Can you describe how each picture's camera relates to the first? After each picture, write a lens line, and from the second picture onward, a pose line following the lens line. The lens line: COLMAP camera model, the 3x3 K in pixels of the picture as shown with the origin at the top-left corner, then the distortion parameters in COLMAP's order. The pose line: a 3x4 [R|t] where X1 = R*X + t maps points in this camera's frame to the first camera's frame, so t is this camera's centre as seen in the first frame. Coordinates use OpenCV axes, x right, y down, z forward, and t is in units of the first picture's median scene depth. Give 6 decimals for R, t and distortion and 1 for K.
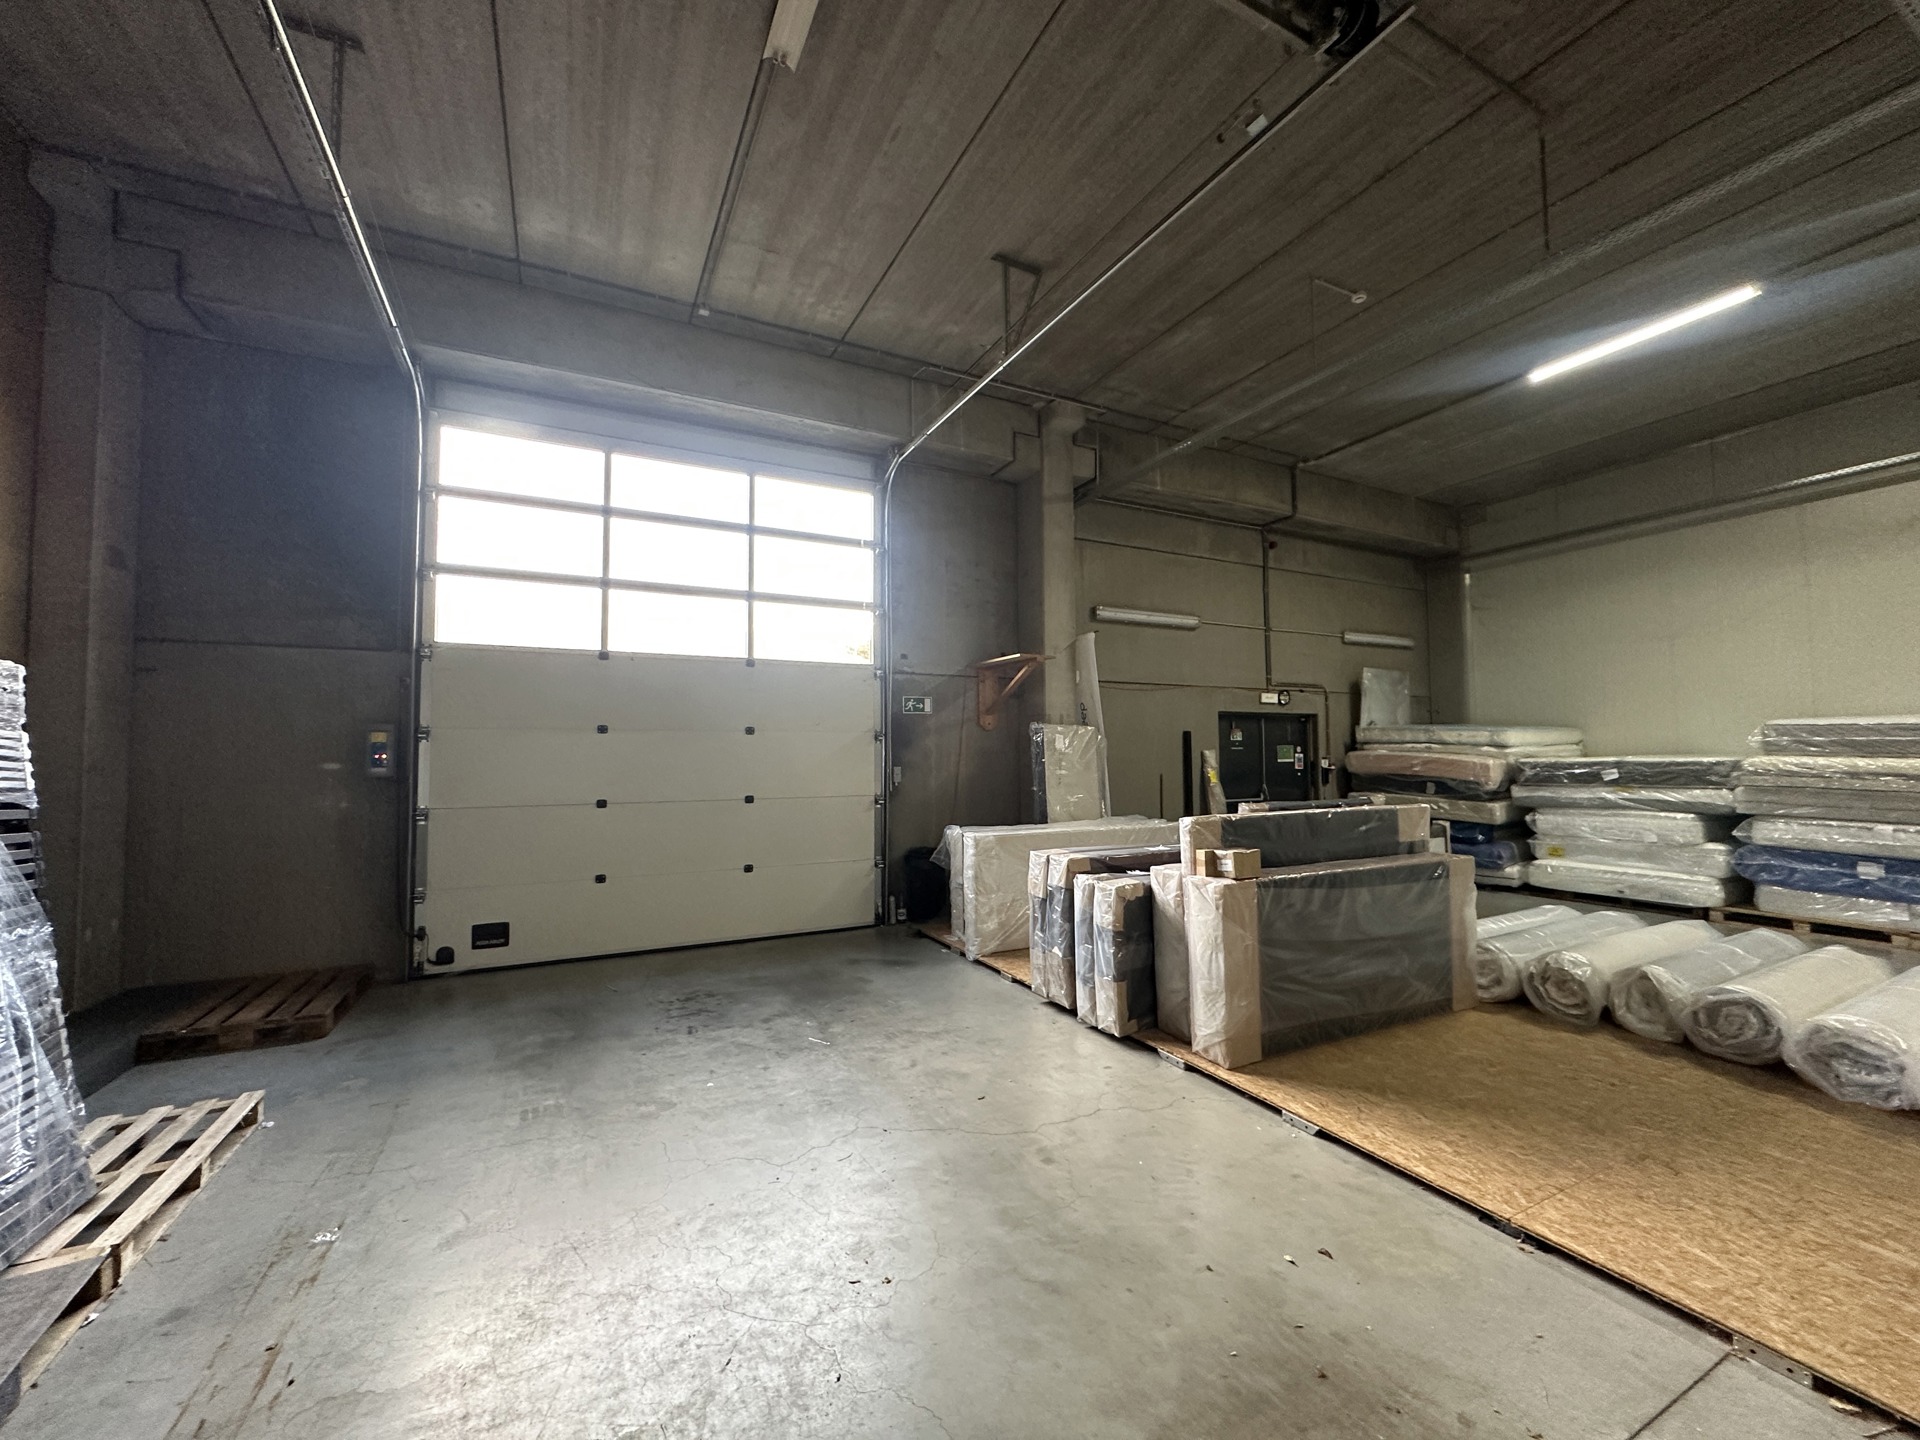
lens RADIAL K [[764.8, 0, 963.1], [0, 764.8, 723.3], [0, 0, 1]] dist [-0.001514, -0.000156]
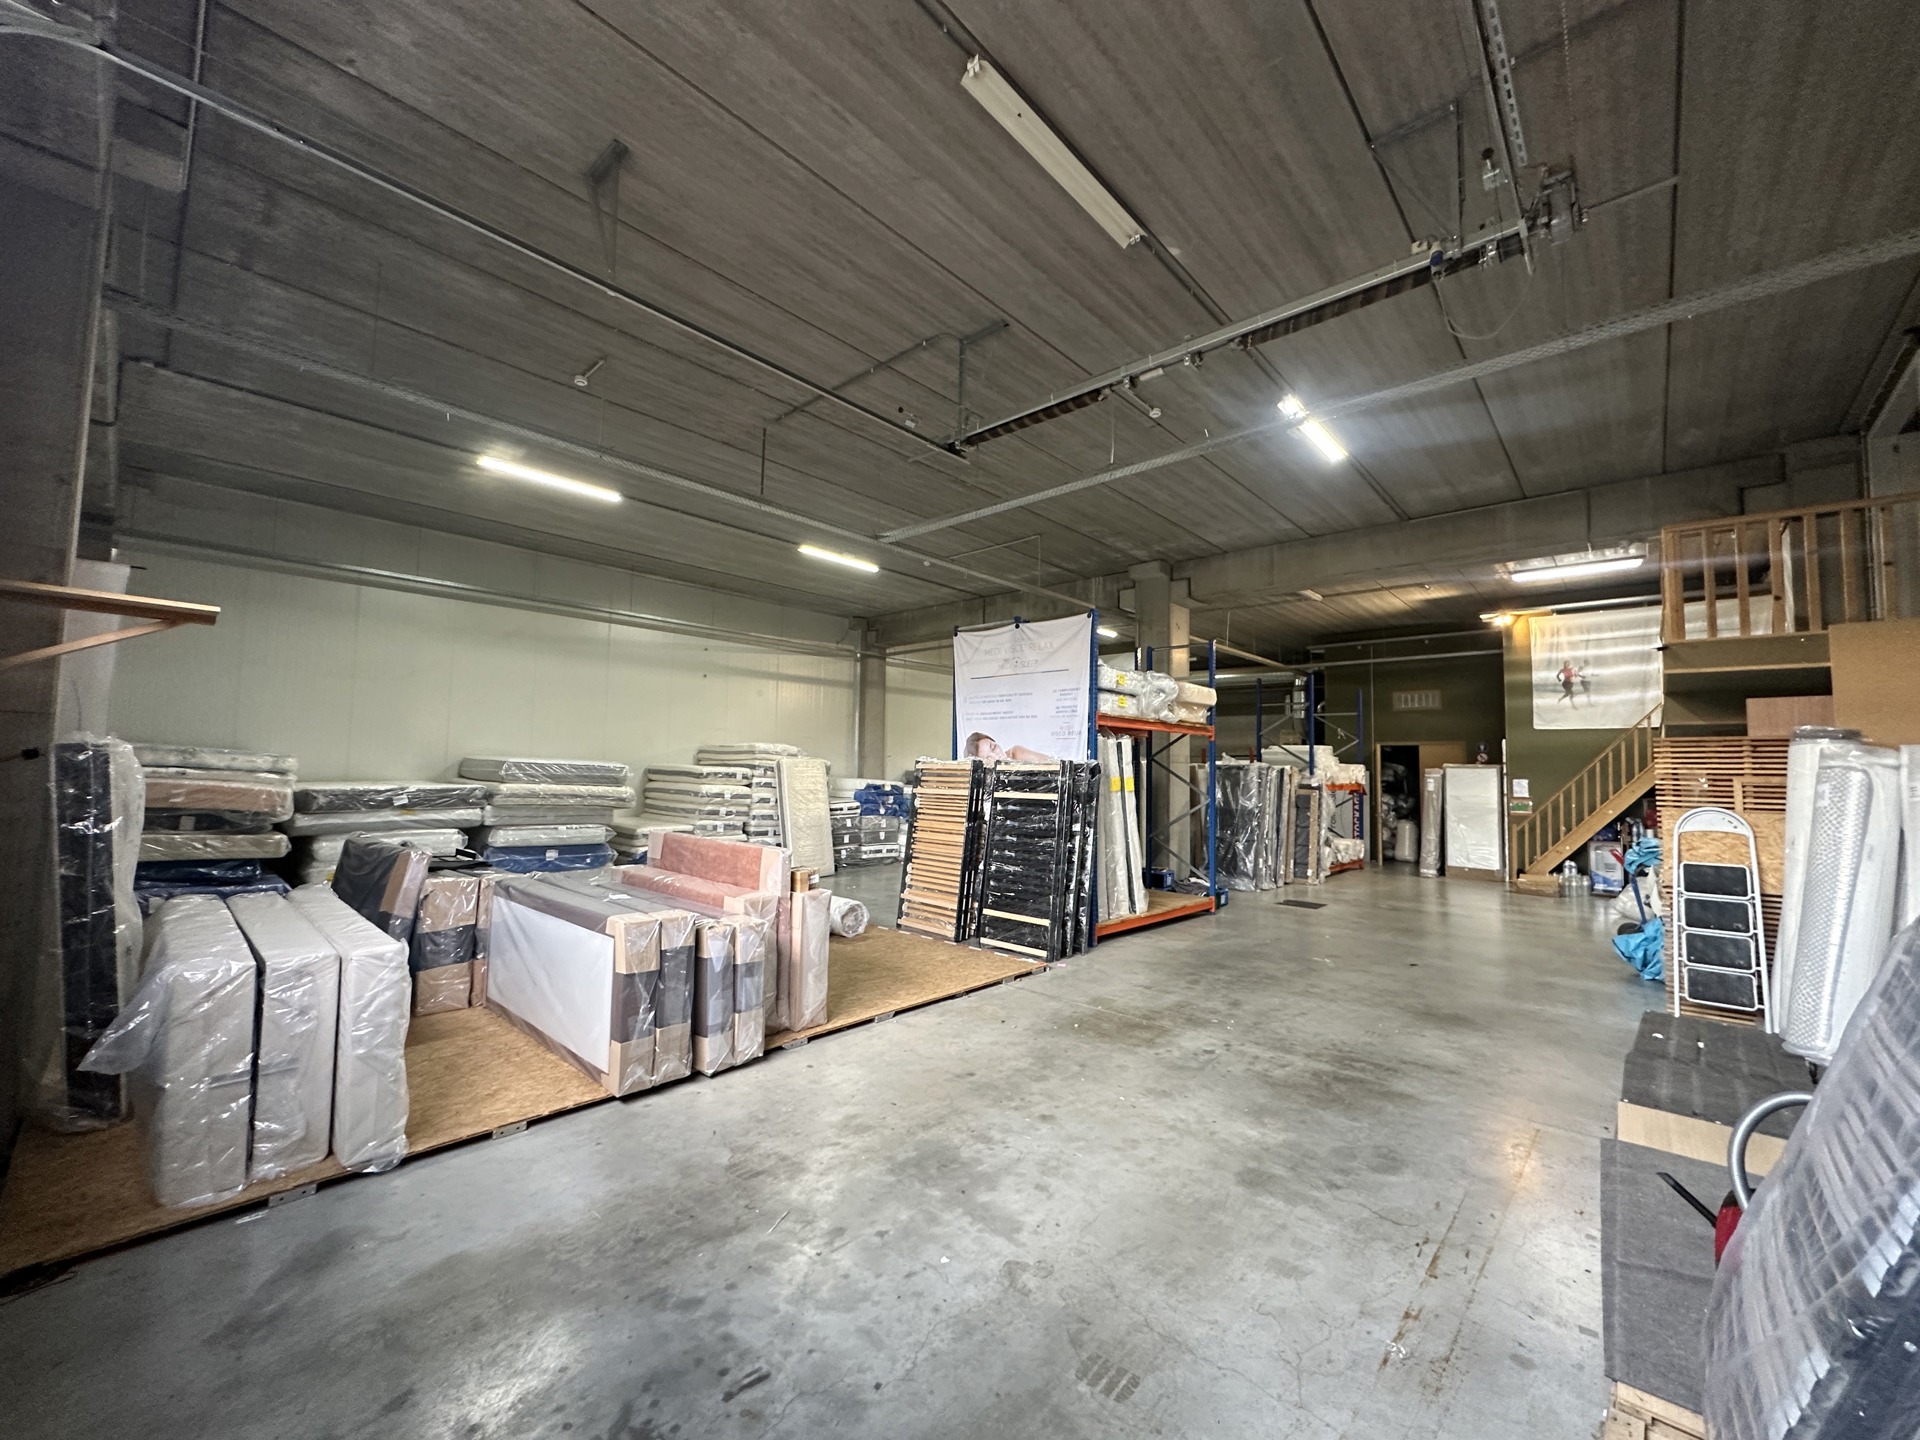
lens RADIAL K [[764.8, 0, 956.6], [0, 764.8, 722.3], [0, 0, 1]] dist [-0.001514, -0.000156]
pose [[-0.349947, 0.061132, 0.934773, -0.880571], [-0.052883, 0.994988, -0.084867, 0.007654], [-0.935276, -0.079133, -0.344960, 1.061891]]
